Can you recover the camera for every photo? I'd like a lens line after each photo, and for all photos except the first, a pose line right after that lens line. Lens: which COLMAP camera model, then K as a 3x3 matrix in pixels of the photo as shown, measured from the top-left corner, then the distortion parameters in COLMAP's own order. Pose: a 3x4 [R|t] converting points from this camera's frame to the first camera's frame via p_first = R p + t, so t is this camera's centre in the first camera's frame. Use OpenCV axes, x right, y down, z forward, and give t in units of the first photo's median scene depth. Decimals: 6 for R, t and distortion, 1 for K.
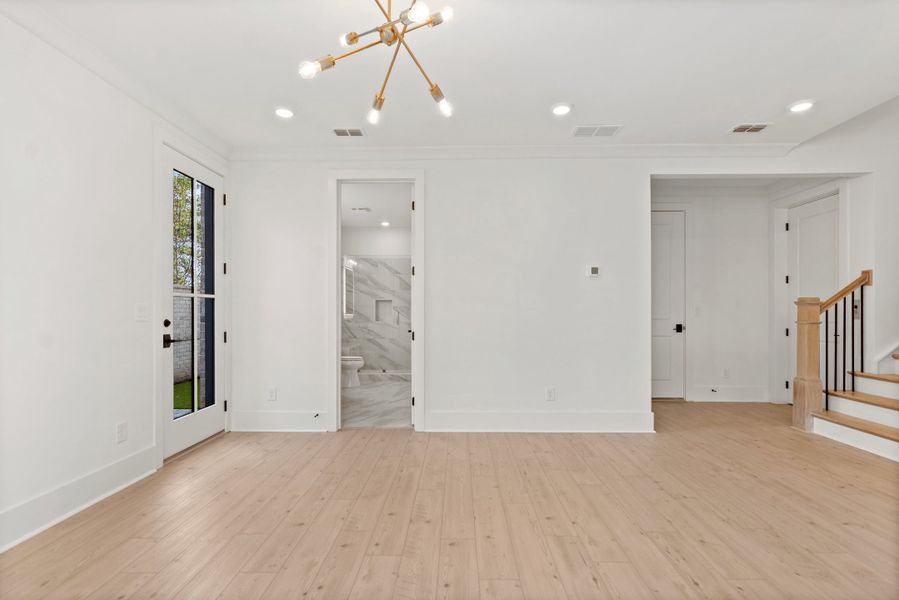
lens RADIAL K [[446.3, 0, 450.0], [0, 446.3, 311.3], [0, 0, 1]] dist [-0.002421, 0.000142]
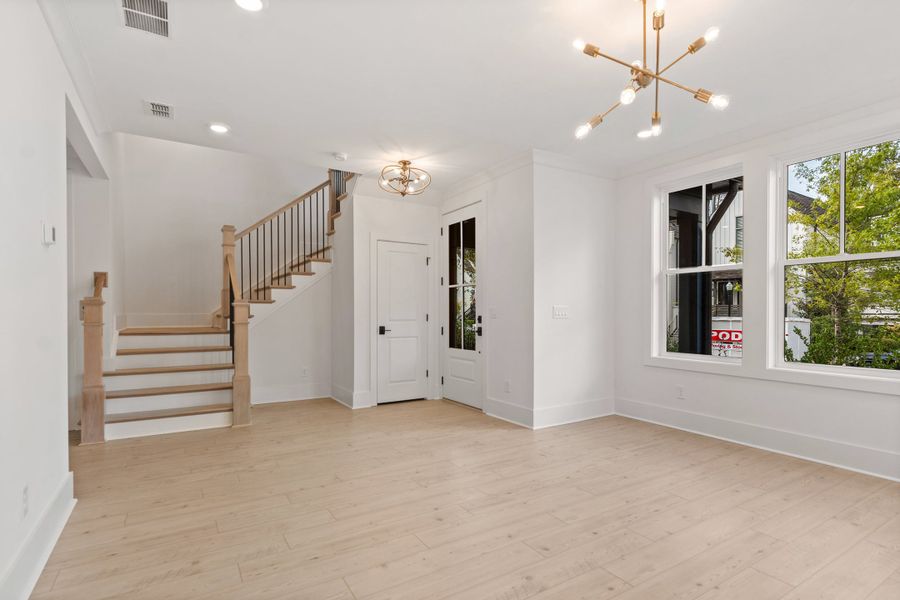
lens RADIAL K [[446.8, 0, 450.5], [0, 446.8, 311.3], [0, 0, 1]] dist [-0.002421, 0.000142]
pose [[-0.541700, 0.001074, 0.840571, -0.465203], [-0.000174, 0.999999, -0.001390, 0.000671], [-0.840572, -0.000900, -0.541699, 1.123698]]
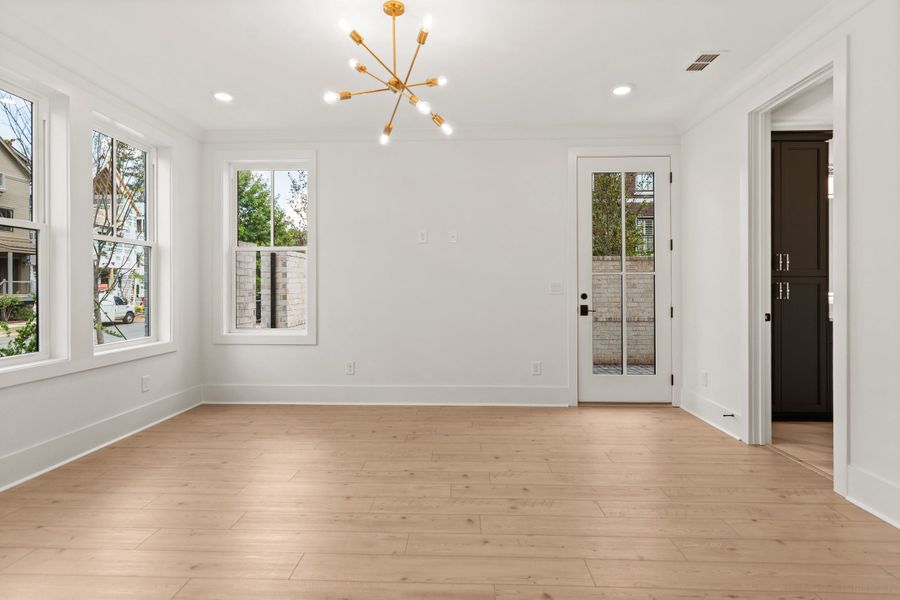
lens RADIAL K [[448.3, 0, 449.6], [0, 448.3, 287.5], [0, 0, 1]] dist [-0.002267, -0.000006]
pose [[-0.019055, 0.000048, -0.999818, 0.663309], [0.002022, 0.999998, 0.000010, 0.000218], [0.999816, -0.002022, -0.019055, 0.641322]]
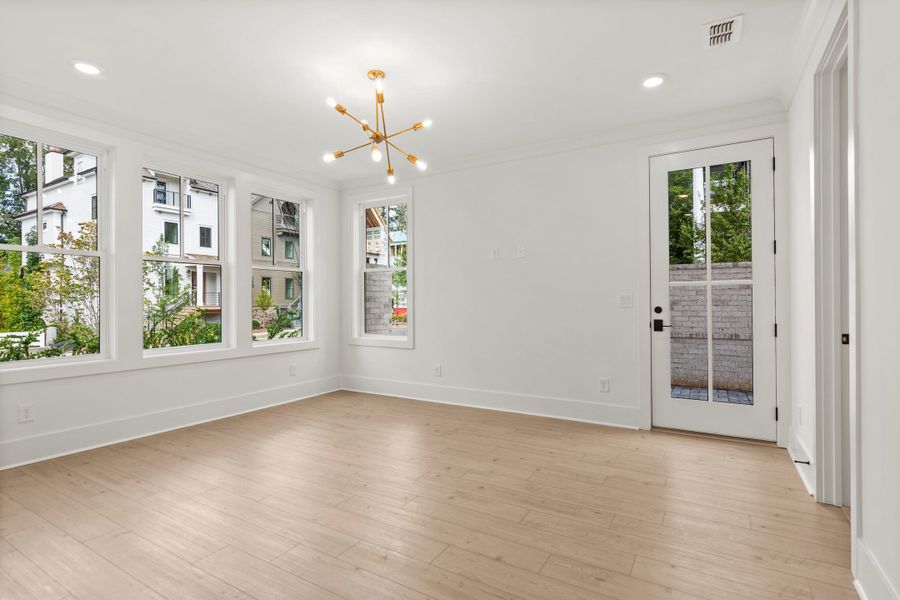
lens RADIAL K [[444.3, 0, 450.0], [0, 444.3, 300.0], [0, 0, 1]] dist [-0.002470, 0.000046]
pose [[-0.500513, 0.002504, -0.865725, 0.635679], [0.006332, 0.999980, -0.000769, -0.001541], [0.865706, -0.005867, -0.500519, 1.114940]]
